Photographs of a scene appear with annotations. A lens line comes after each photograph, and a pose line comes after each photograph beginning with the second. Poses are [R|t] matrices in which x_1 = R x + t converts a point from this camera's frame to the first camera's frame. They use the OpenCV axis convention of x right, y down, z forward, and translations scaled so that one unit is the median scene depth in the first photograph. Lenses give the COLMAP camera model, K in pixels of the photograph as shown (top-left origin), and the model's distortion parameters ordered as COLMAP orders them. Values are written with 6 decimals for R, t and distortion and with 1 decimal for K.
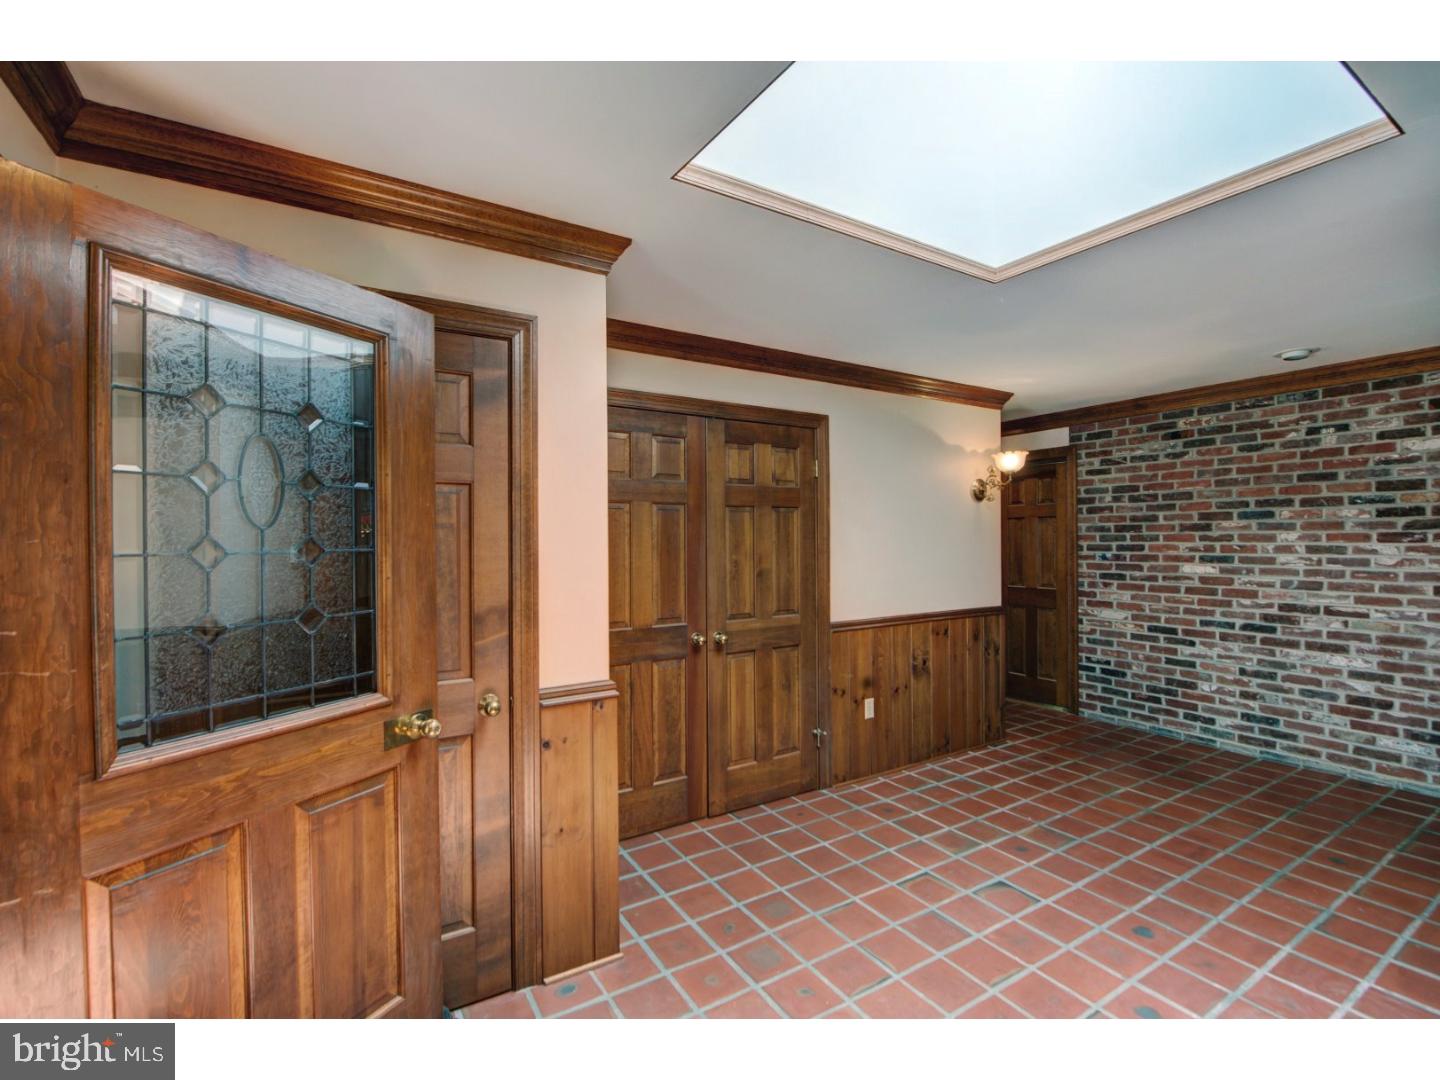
lens RADIAL K [[656.4, 0, 720.0], [0, 656.4, 540.0], [0, 0, 1]] dist [-0.001150, -0.000102]
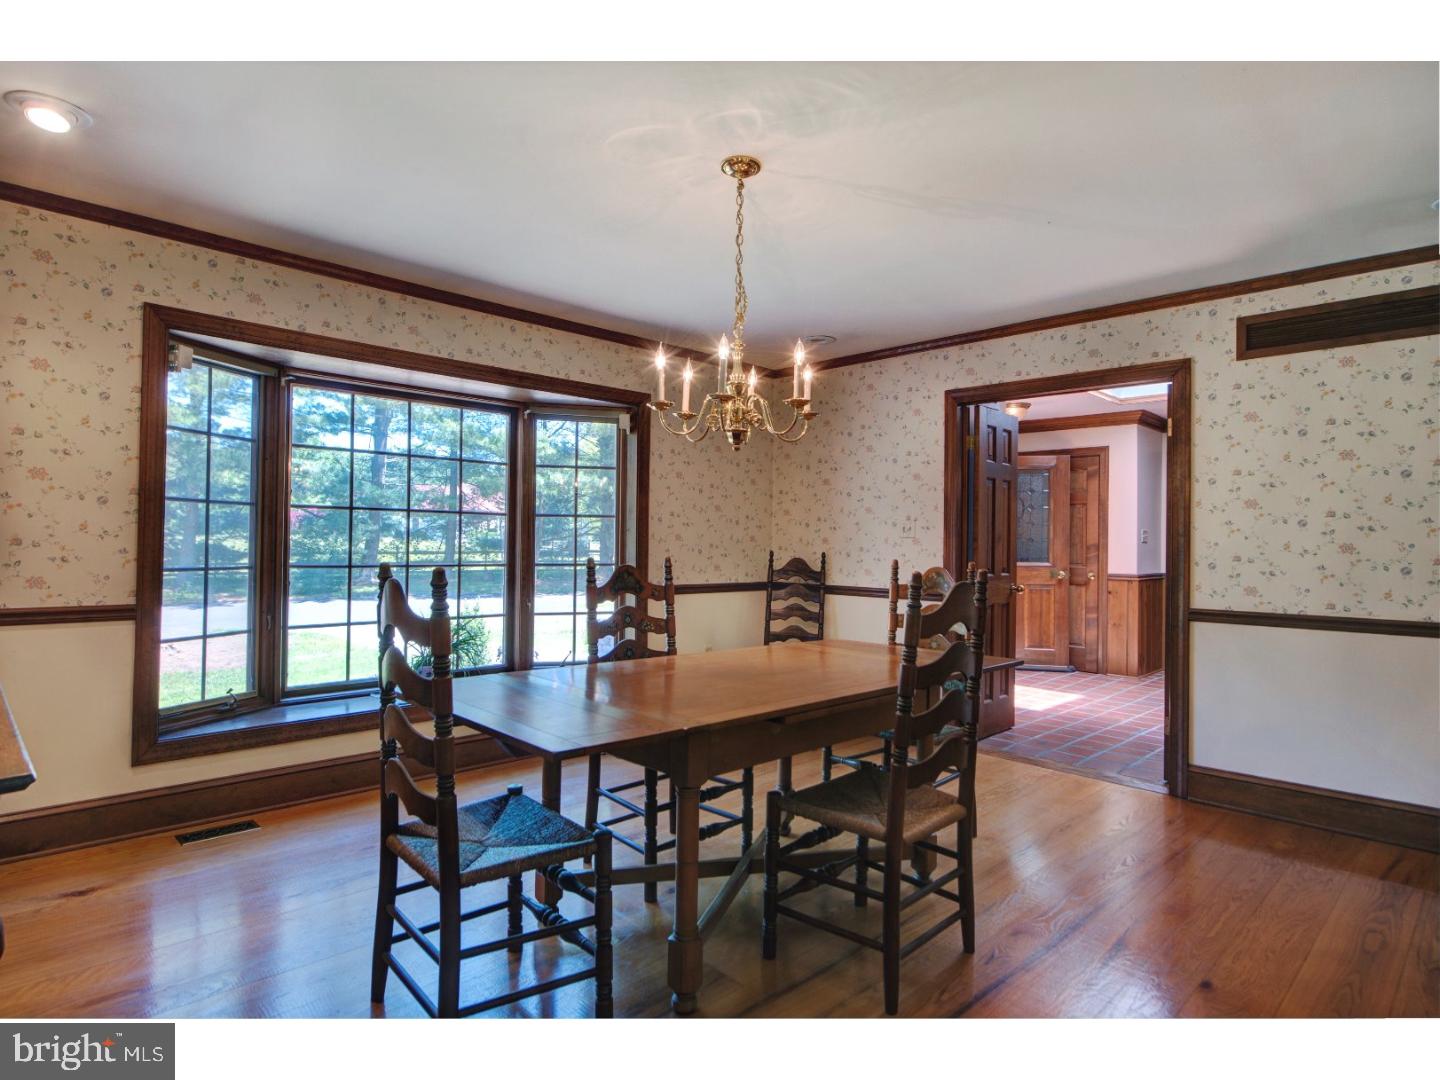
lens RADIAL K [[810.8, 0, 720.0], [0, 810.8, 540.0], [0, 0, 1]] dist [0.000107, 0.000000]
pose [[0.218160, 0.001440, -0.975912, 2.973775], [-0.022815, 0.999733, -0.003625, 0.137226], [0.975646, 0.023056, 0.218135, -1.521813]]
